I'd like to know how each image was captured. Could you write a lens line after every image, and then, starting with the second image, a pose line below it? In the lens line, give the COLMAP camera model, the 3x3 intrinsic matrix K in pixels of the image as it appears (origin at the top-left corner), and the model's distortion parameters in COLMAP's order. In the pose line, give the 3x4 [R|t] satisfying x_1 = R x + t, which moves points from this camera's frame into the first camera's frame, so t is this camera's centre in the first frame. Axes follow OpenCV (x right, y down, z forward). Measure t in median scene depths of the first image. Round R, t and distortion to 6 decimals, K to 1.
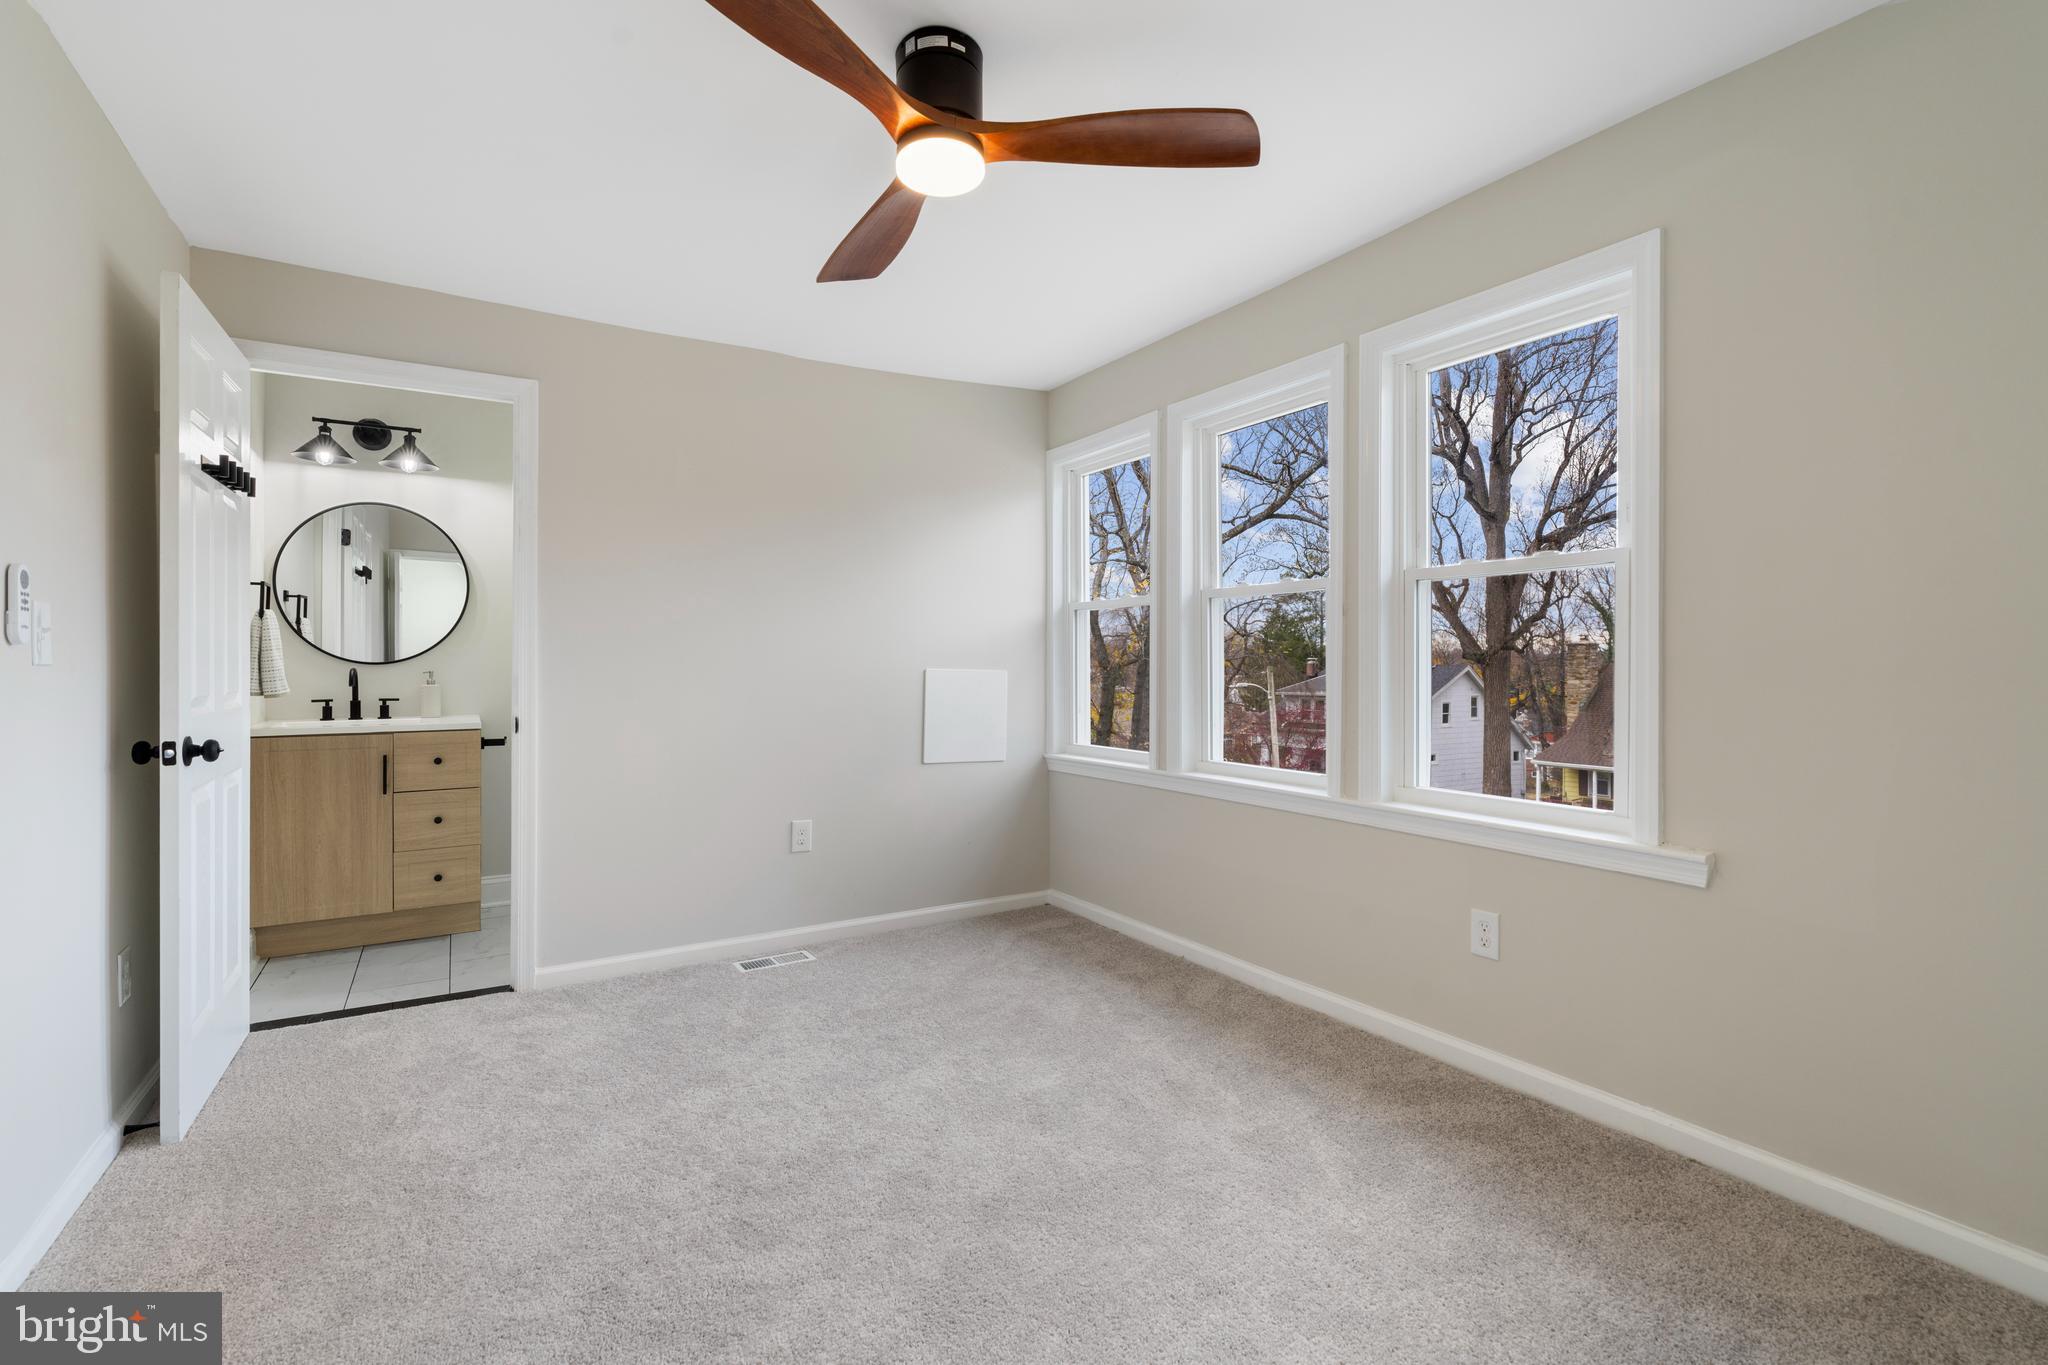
lens RADIAL K [[939.8, 0, 1024.0], [0, 939.8, 682.5], [0, 0, 1]] dist [-0.000462, 0.000016]
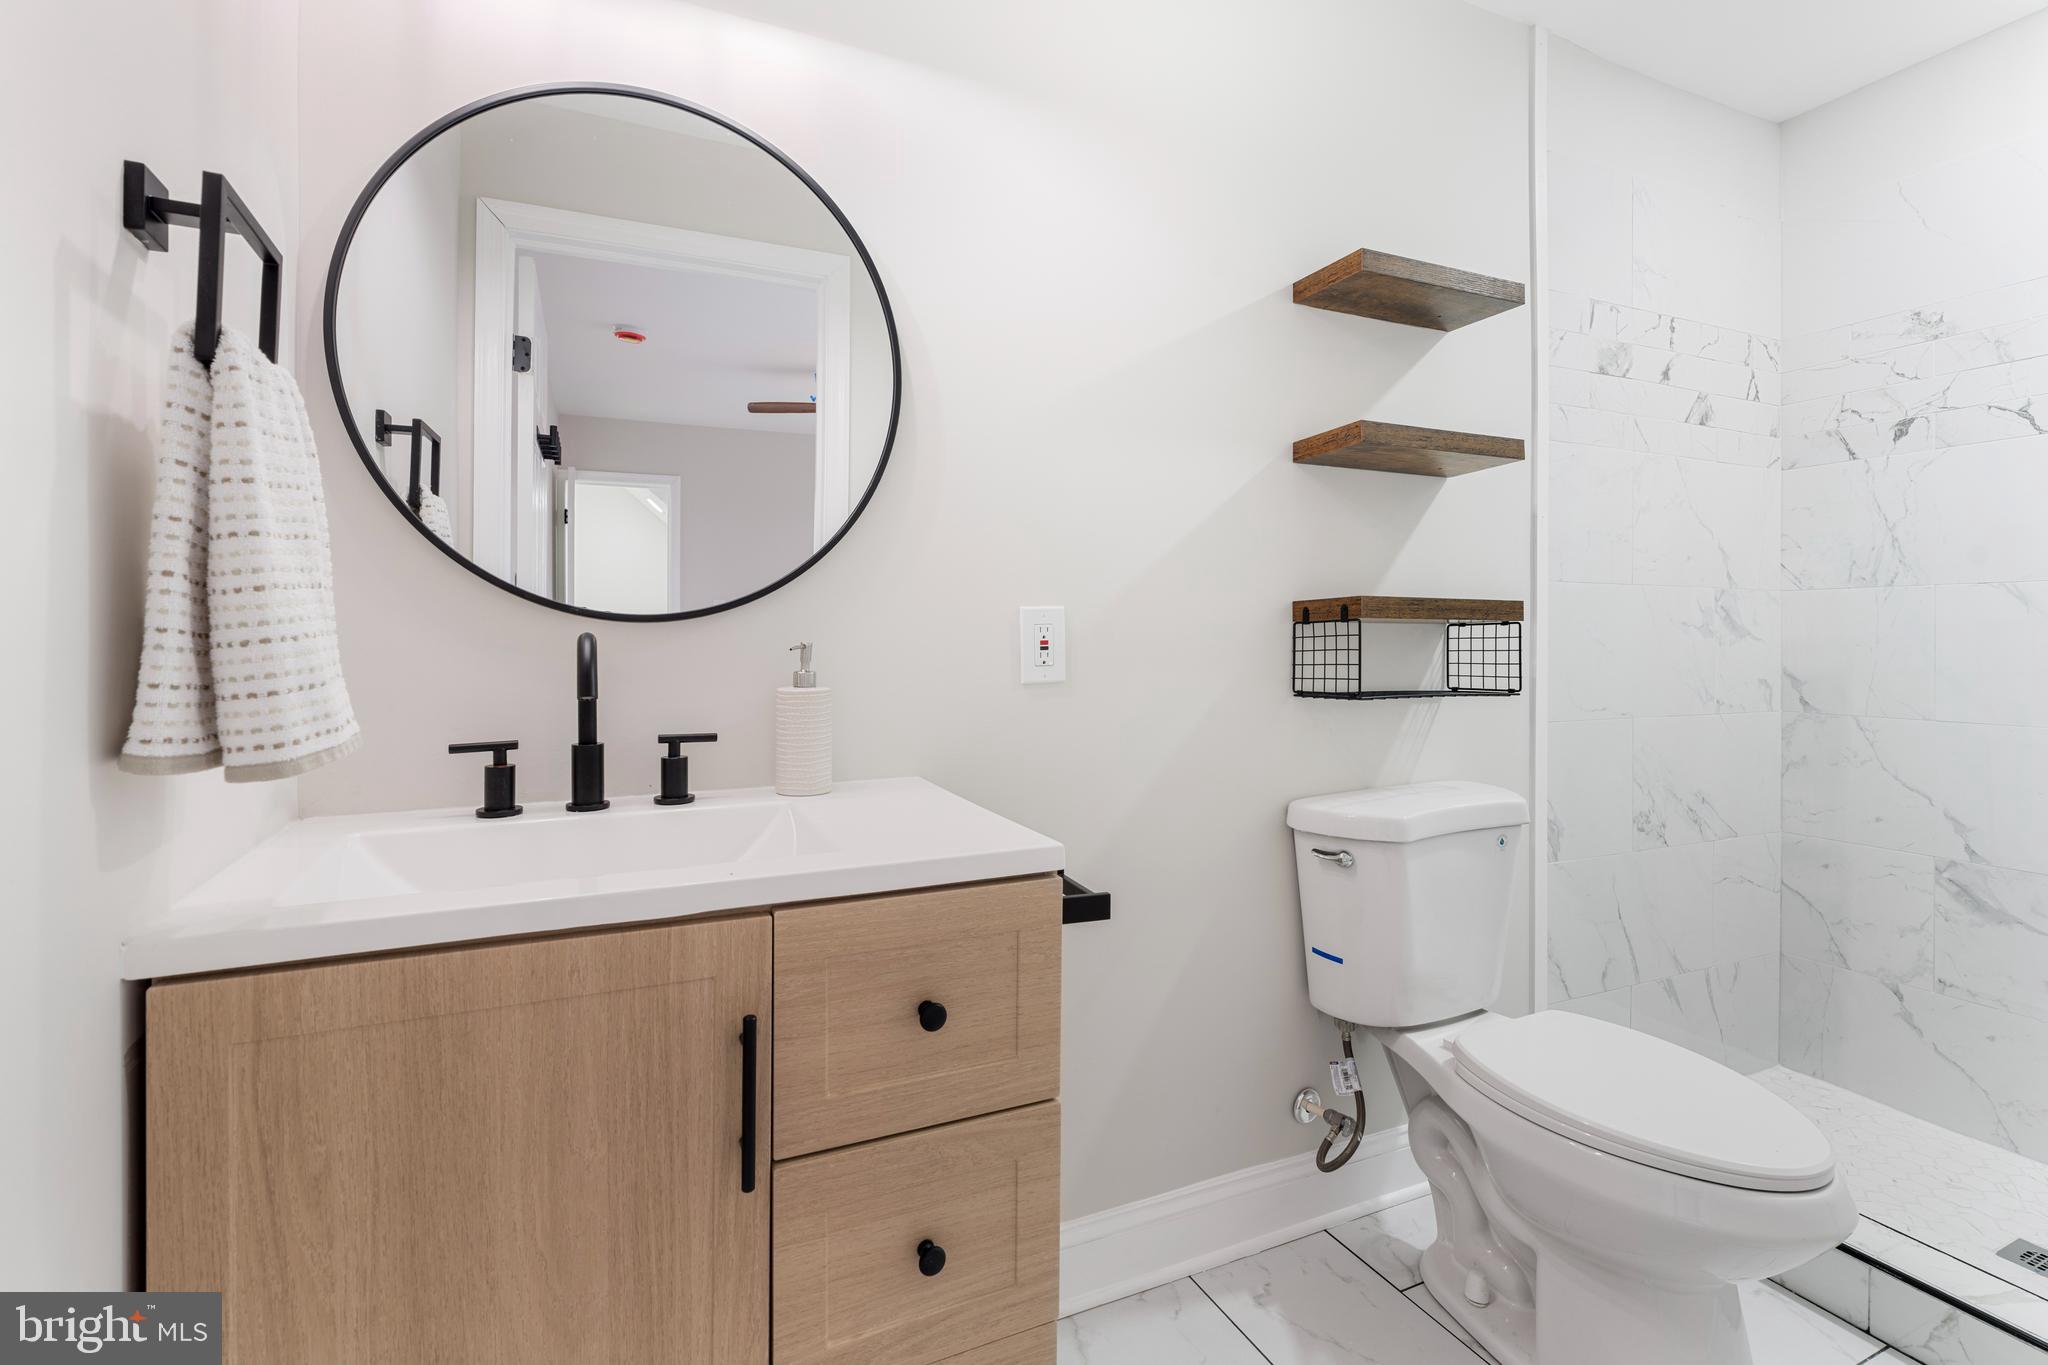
lens RADIAL K [[967.1, 0, 1021.9], [0, 967.1, 650.6], [0, 0, 1]] dist [-0.000507, -0.000096]
pose [[0.993296, -0.000060, -0.115595, -0.549176], [-0.000657, 0.999981, -0.006160, -0.008475], [0.115593, 0.006195, 0.993277, 0.725081]]
